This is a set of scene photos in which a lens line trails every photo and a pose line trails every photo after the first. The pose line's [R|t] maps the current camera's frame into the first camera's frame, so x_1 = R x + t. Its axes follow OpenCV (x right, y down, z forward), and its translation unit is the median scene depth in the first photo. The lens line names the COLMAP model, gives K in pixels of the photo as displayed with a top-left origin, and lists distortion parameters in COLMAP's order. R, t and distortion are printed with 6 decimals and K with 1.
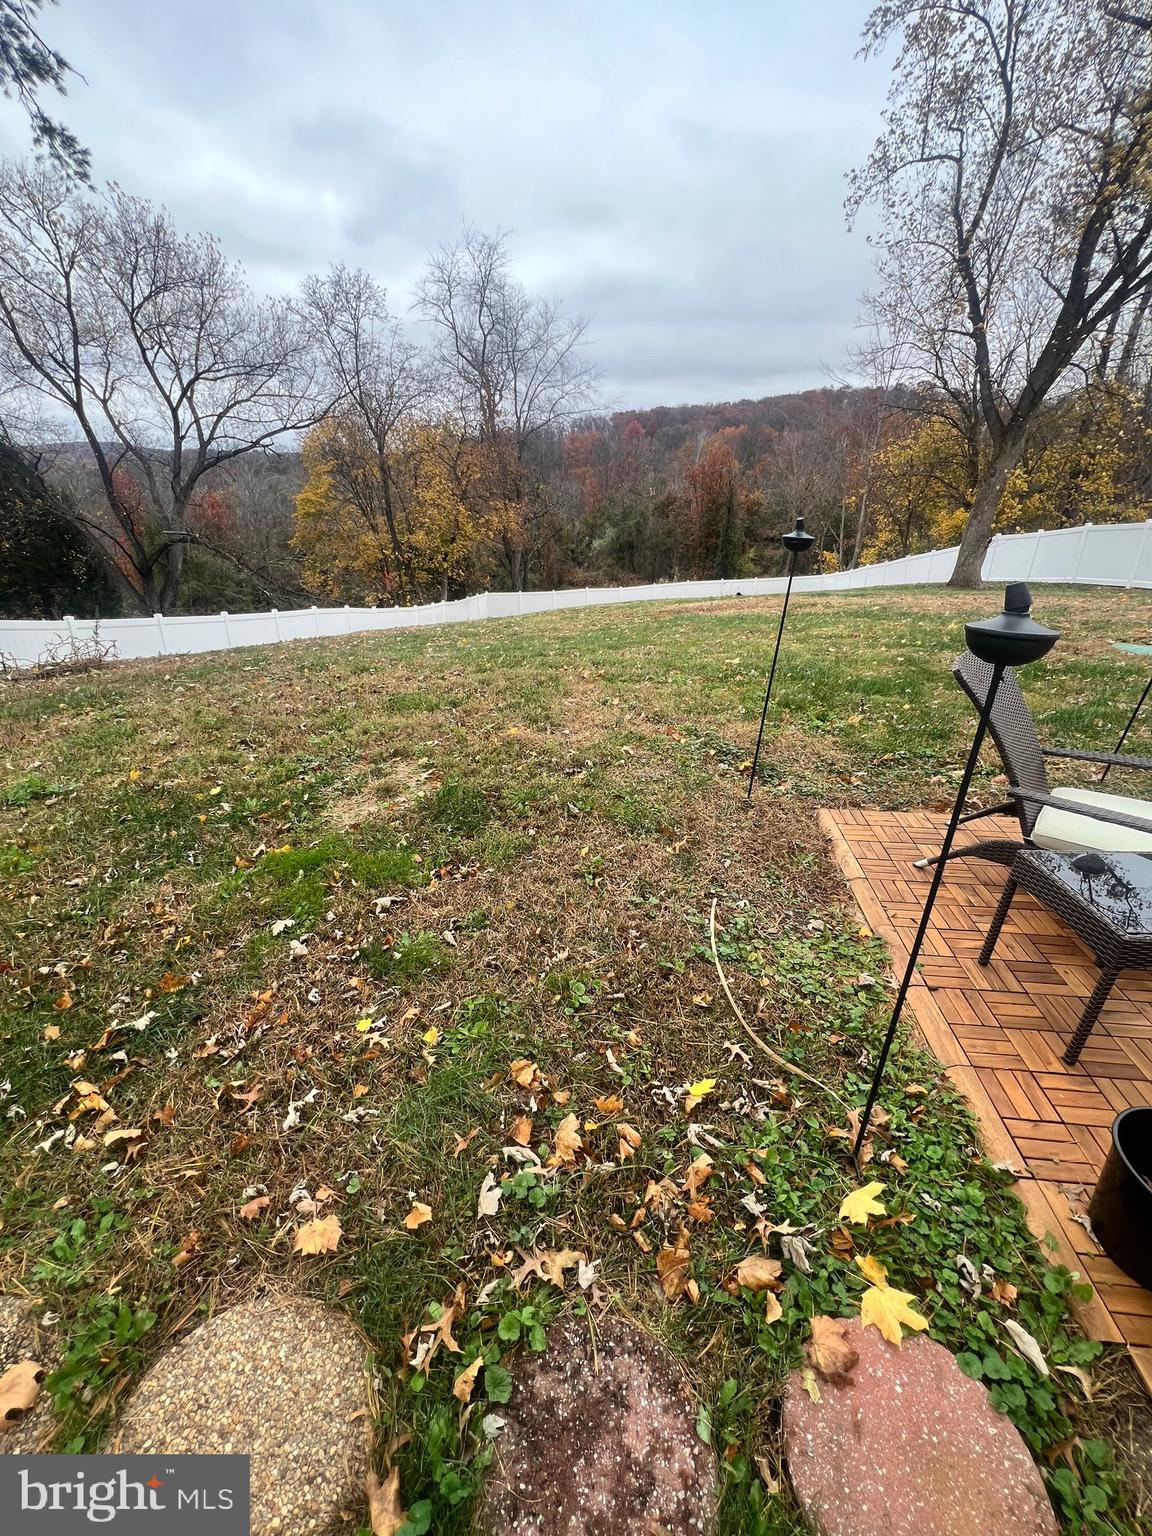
lens RADIAL K [[622.9, 0, 578.8], [0, 622.9, 768.4], [0, 0, 1]] dist [0.002144, 0.000116]
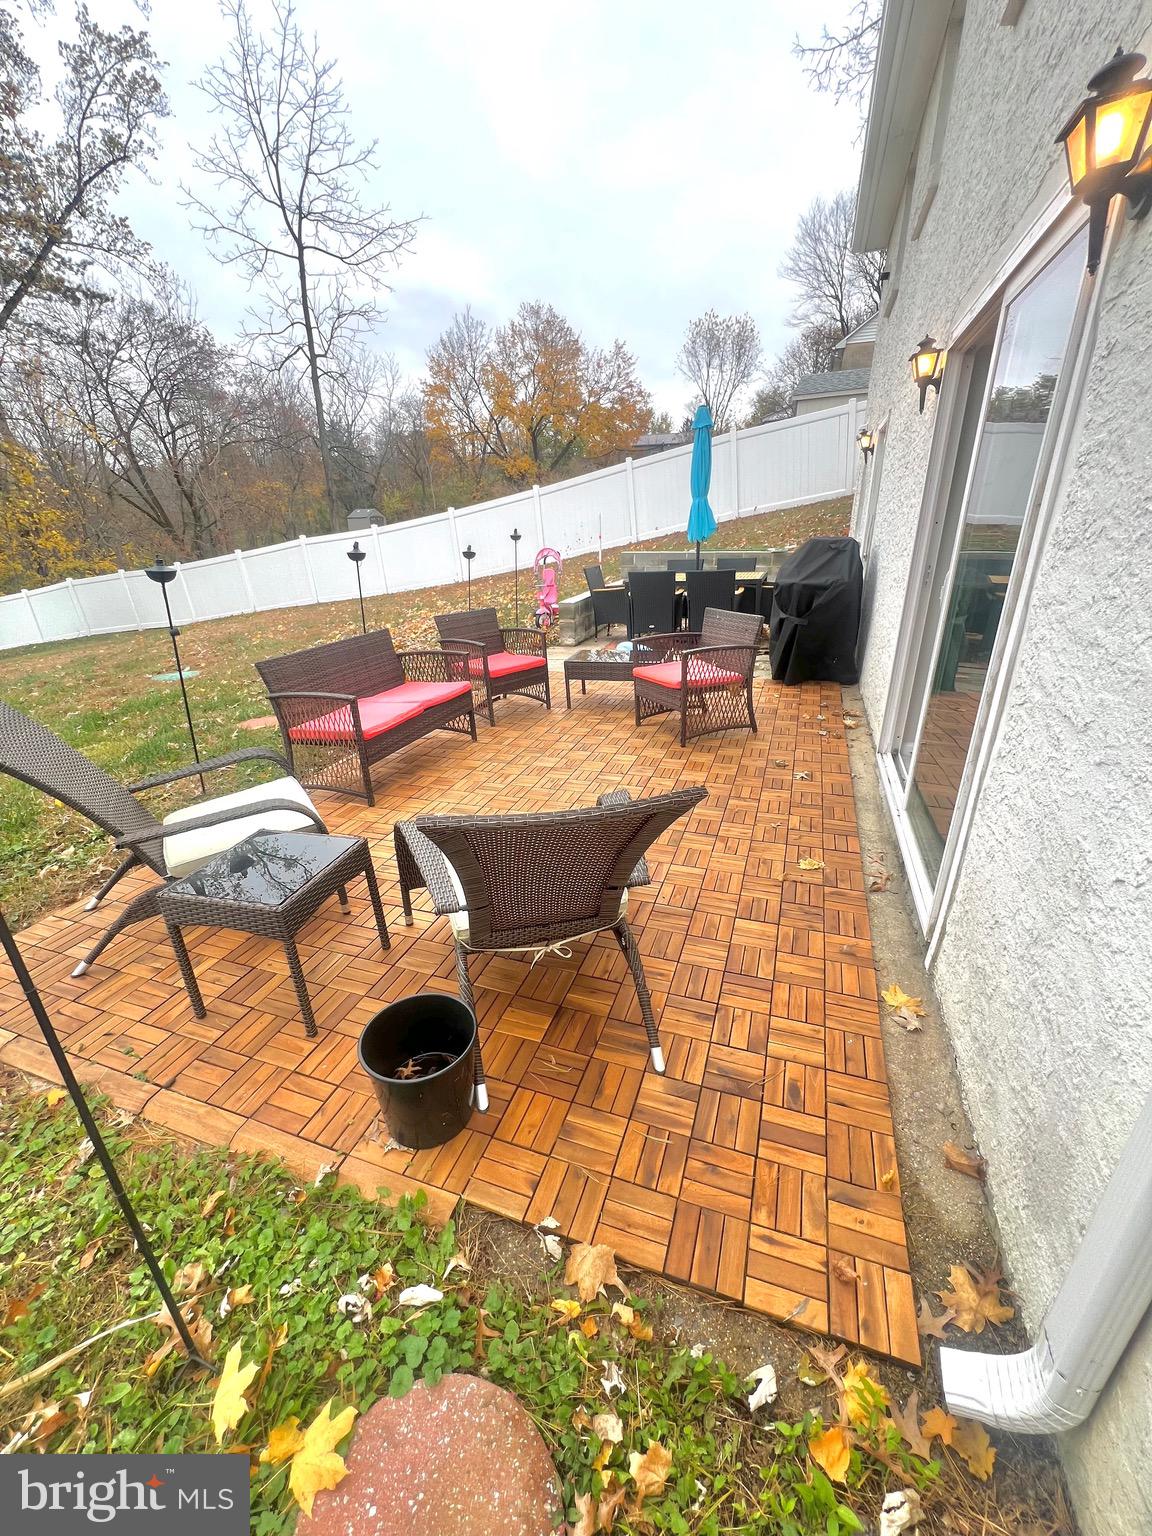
lens RADIAL K [[622.9, 0, 576.5], [0, 622.9, 770.1], [0, 0, 1]] dist [0.002144, 0.000116]
pose [[0.251981, -0.375755, 0.891803, 0.126710], [0.442948, 0.864122, 0.238936, 0.030187], [-0.860408, 0.334815, 0.384183, 0.063157]]
